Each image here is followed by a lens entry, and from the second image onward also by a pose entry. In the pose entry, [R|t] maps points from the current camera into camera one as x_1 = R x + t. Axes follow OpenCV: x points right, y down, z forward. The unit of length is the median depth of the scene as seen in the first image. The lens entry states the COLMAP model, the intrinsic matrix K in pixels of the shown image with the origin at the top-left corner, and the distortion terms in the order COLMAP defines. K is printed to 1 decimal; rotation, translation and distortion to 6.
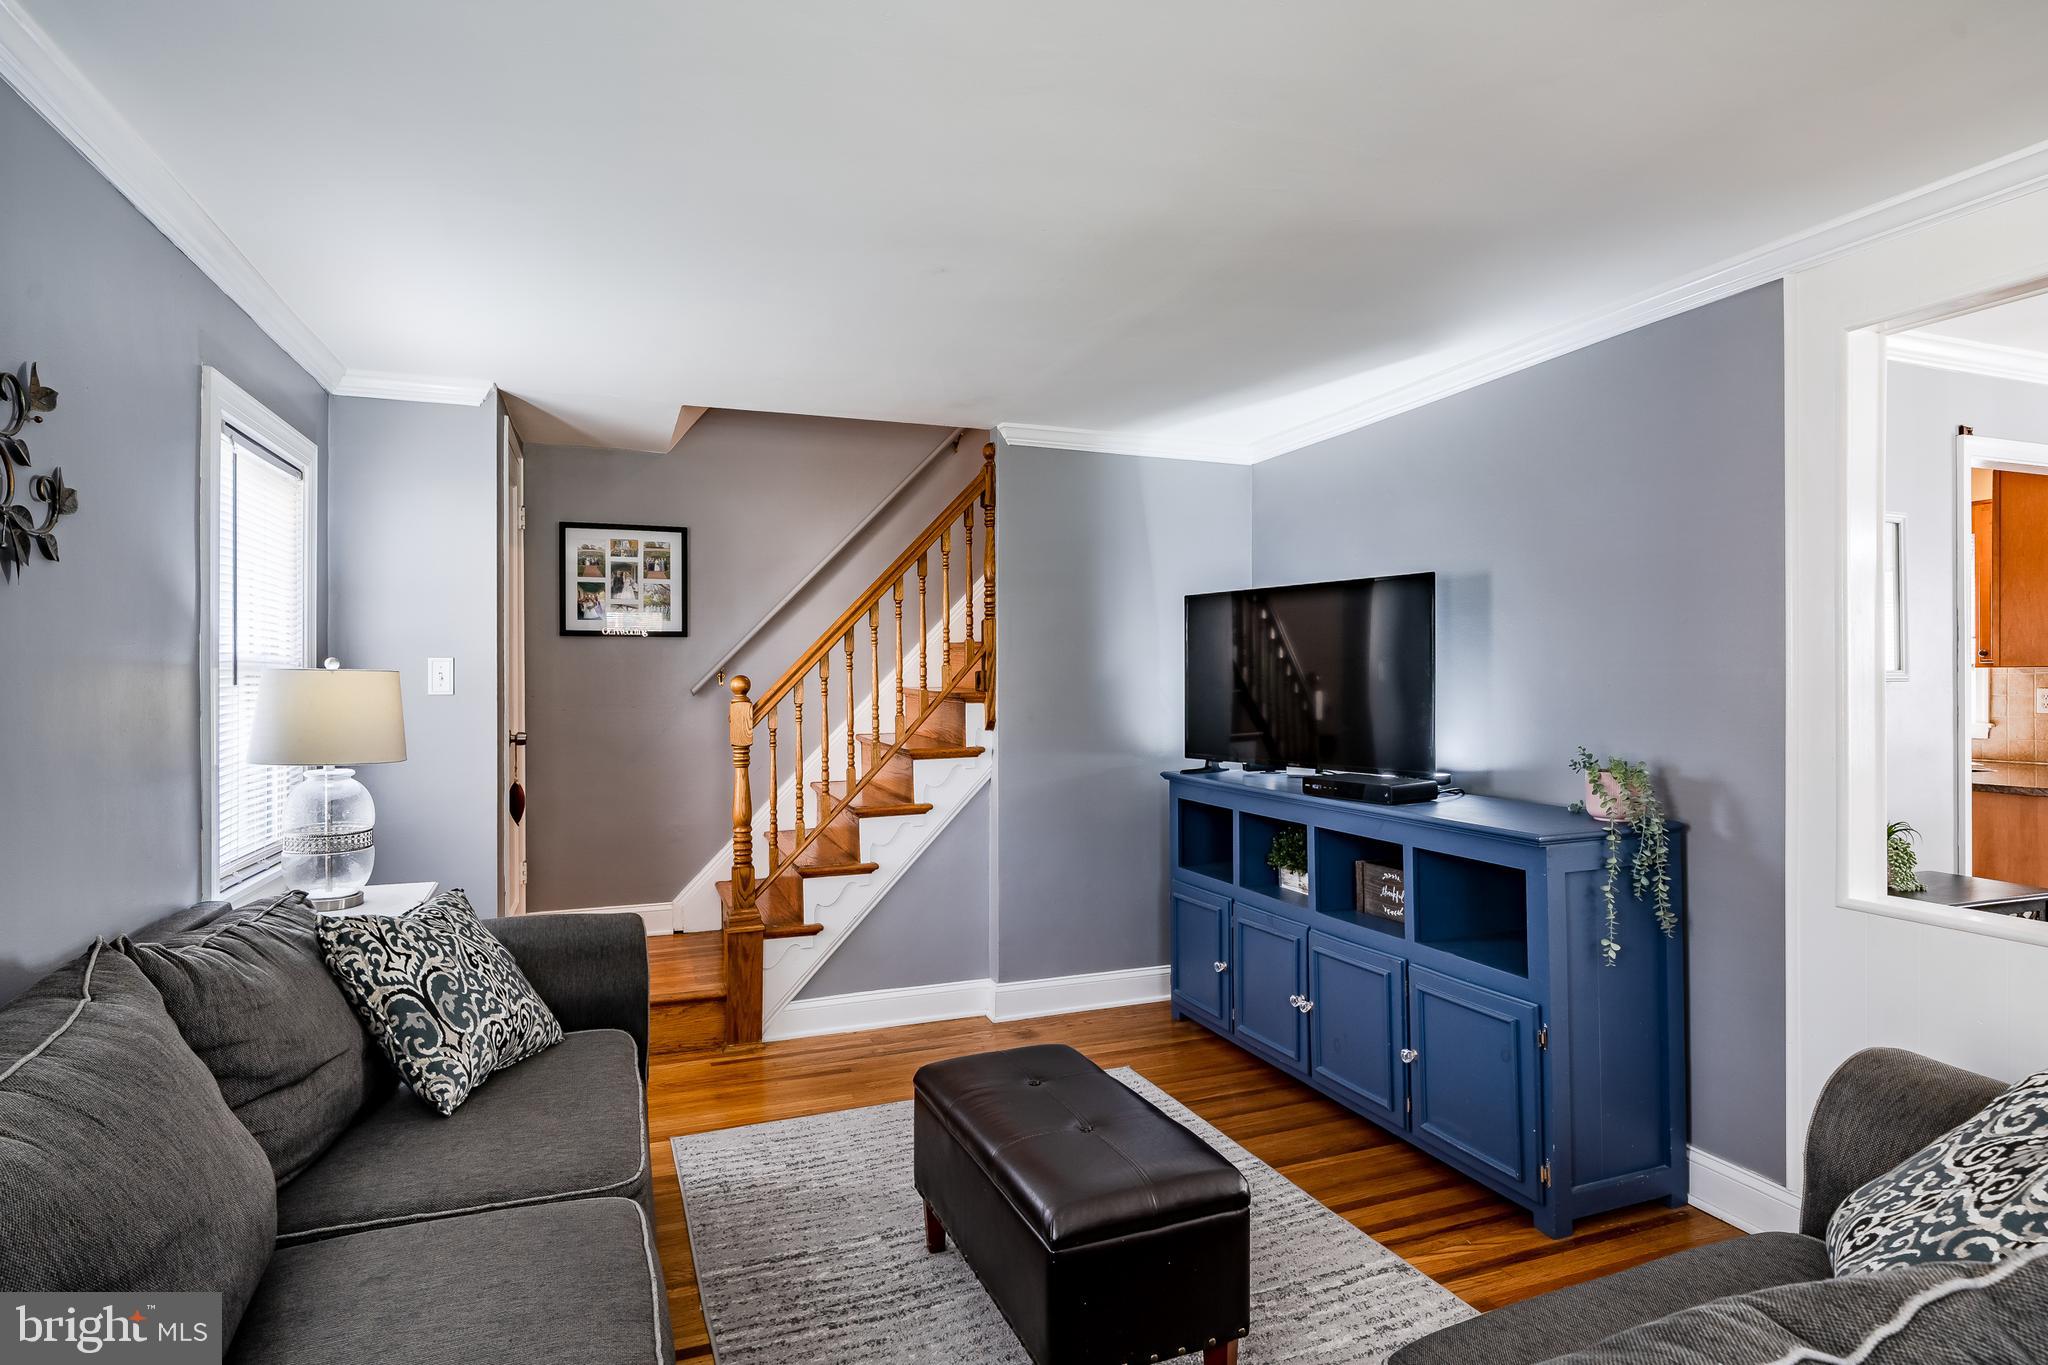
lens RADIAL K [[1071.1, 0, 1012.2], [0, 1071.1, 683.2], [0, 0, 1]] dist [0.001044, 0.000713]
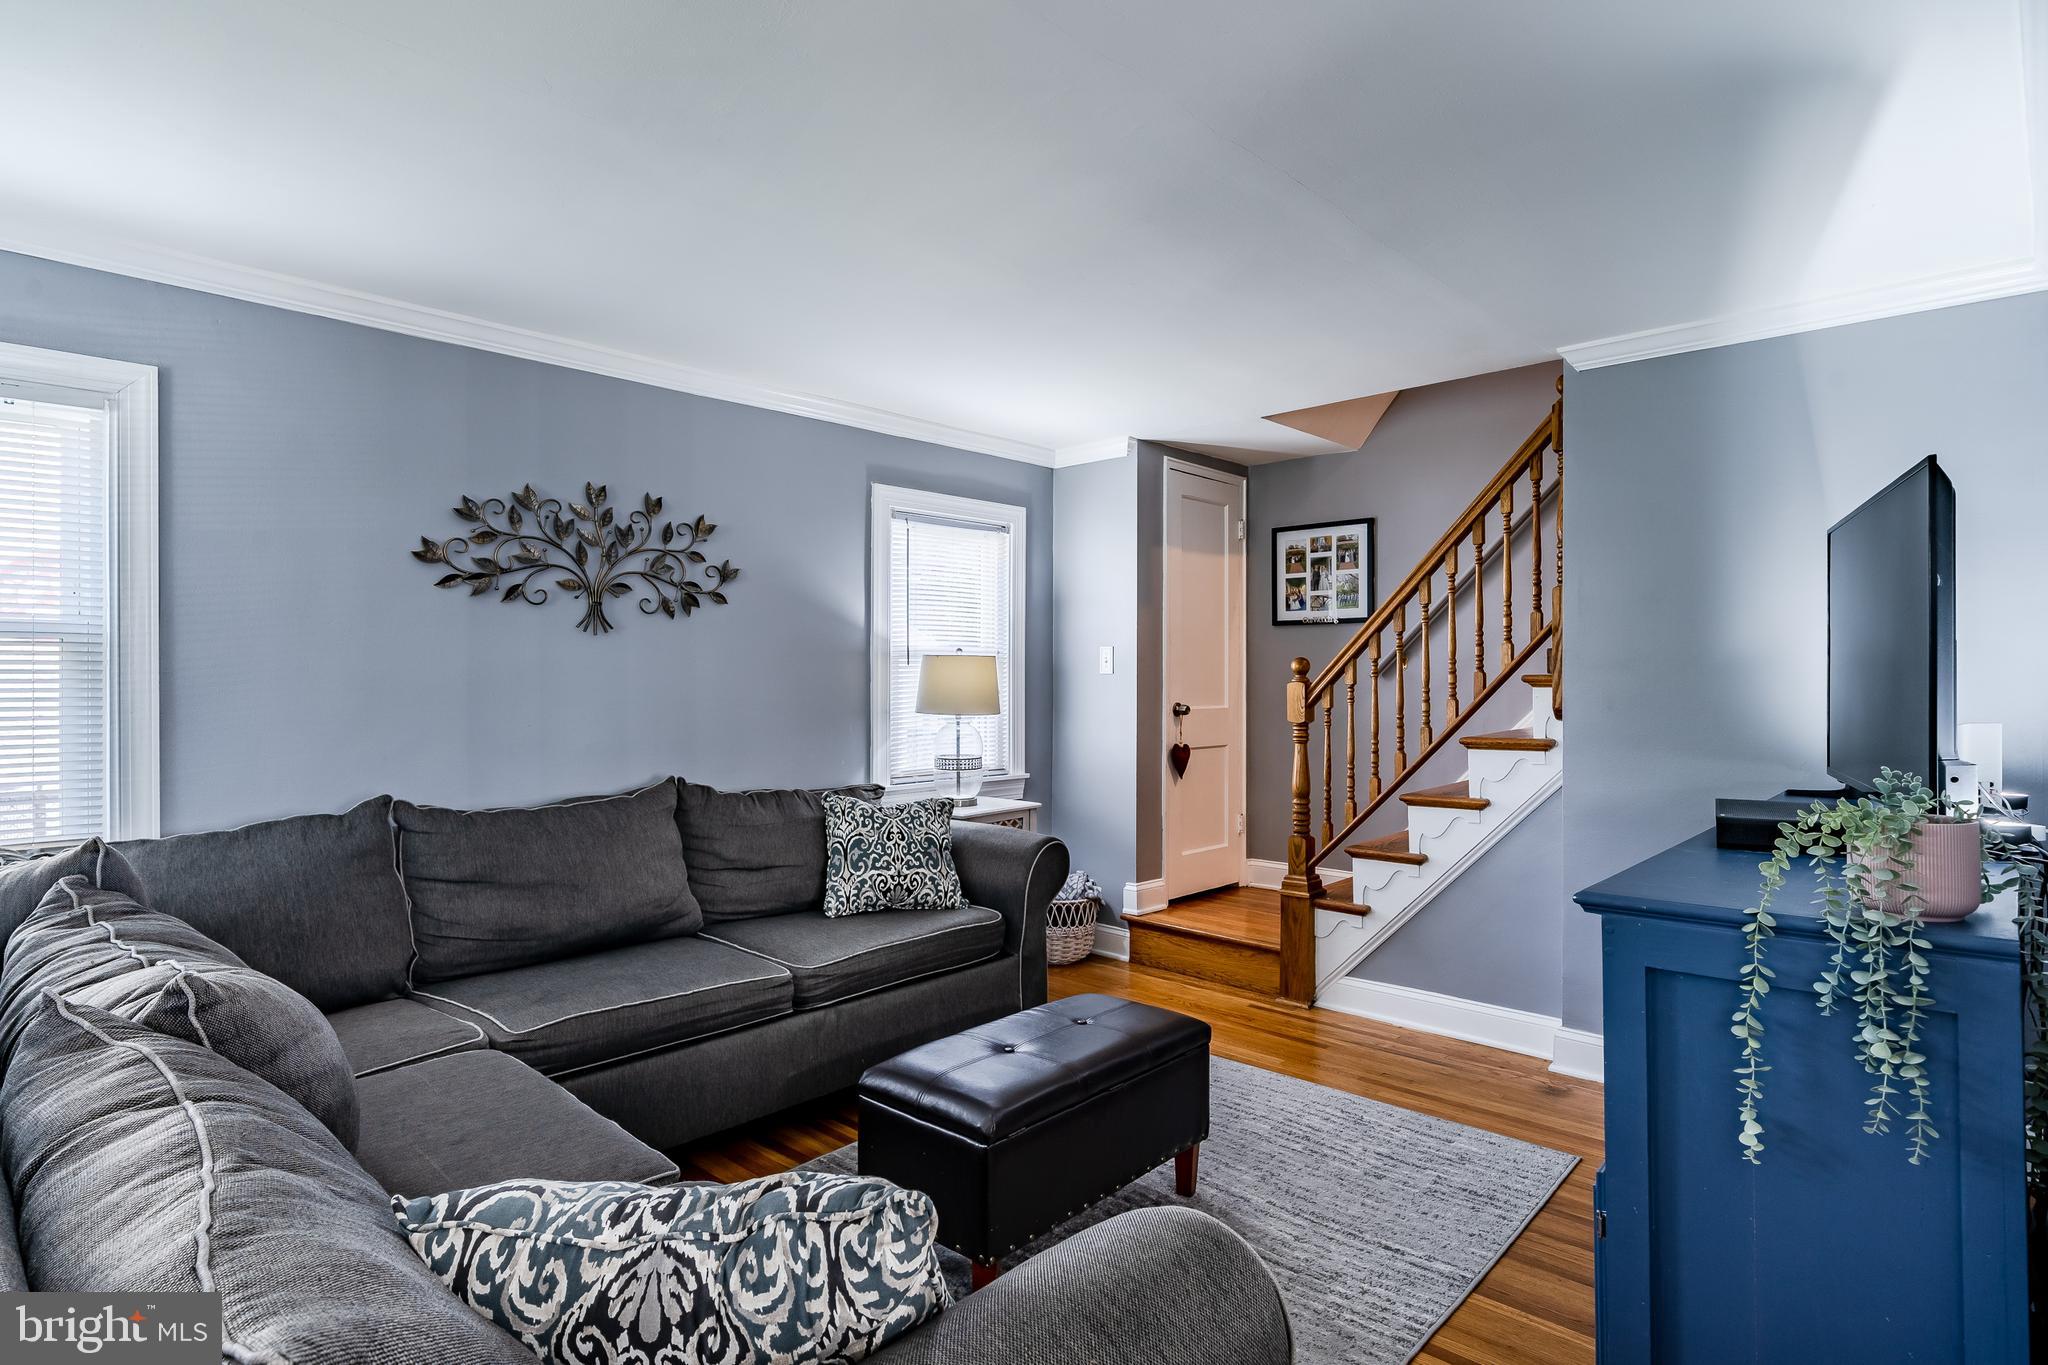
lens RADIAL K [[1071.1, 0, 1008.4], [0, 1071.1, 676.0], [0, 0, 1]] dist [0.001044, 0.000713]
pose [[0.432725, 0.003055, -0.901521, 0.562167], [-0.003305, 0.999993, 0.001803, 0.010095], [0.901520, 0.002200, 0.432732, 0.263427]]
